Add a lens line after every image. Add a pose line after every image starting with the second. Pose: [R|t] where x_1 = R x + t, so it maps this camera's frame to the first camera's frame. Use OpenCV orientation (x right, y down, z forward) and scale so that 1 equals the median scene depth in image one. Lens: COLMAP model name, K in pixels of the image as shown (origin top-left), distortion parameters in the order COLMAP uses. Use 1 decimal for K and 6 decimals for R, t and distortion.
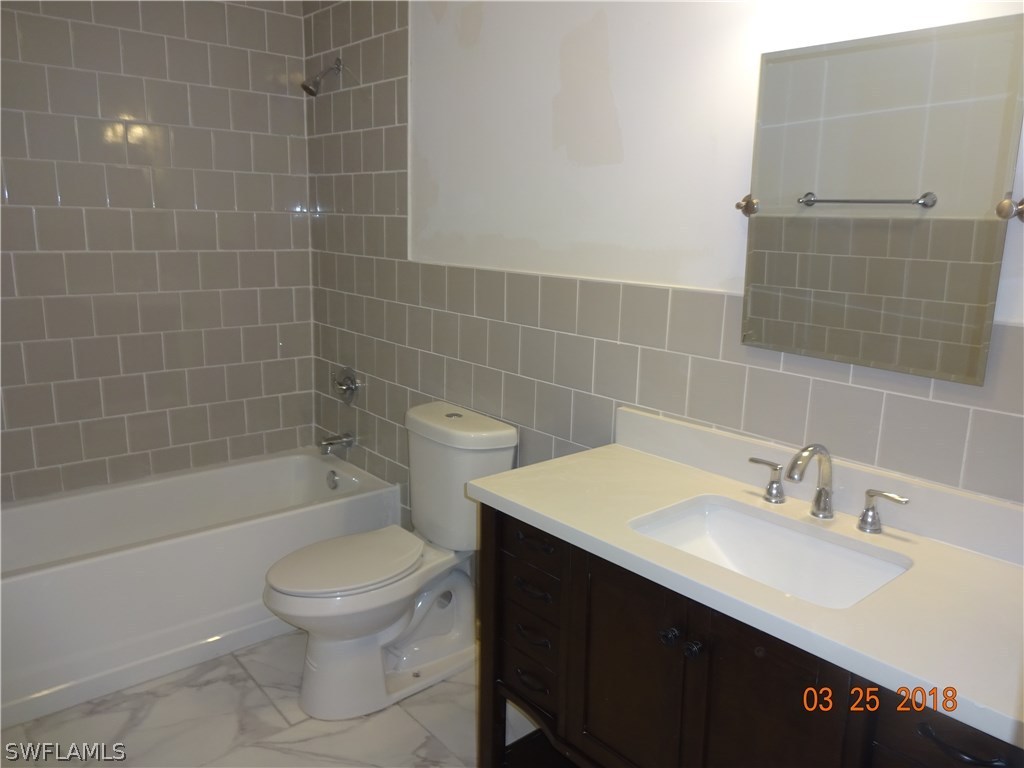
lens RADIAL K [[762.2, 0, 514.1], [0, 762.2, 383.2], [0, 0, 1]] dist [-0.005313, 0.006975]
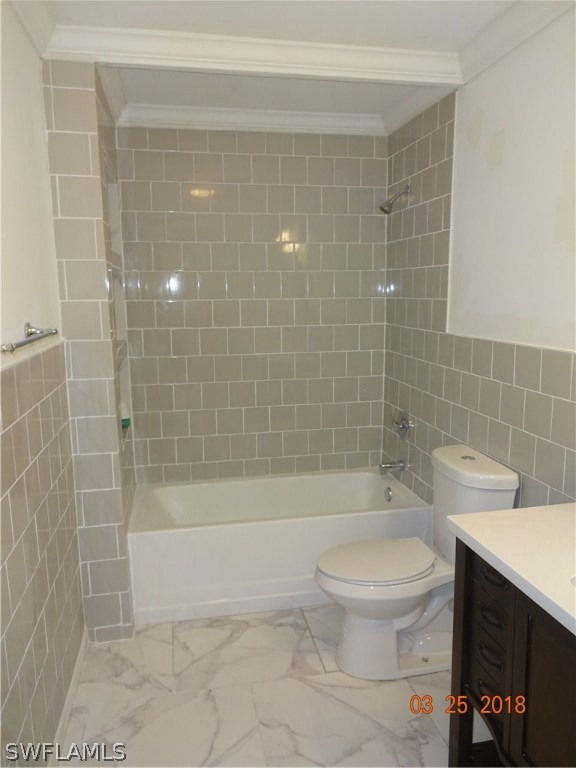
lens RADIAL K [[571.7, 0, 289.3], [0, 571.7, 382.8], [0, 0, 1]] dist [-0.005313, 0.006975]
pose [[0.871398, 0.045146, -0.488496, 0.113450], [-0.071183, 0.996854, -0.034852, -0.025732], [0.485386, 0.065143, 0.871870, 0.032715]]
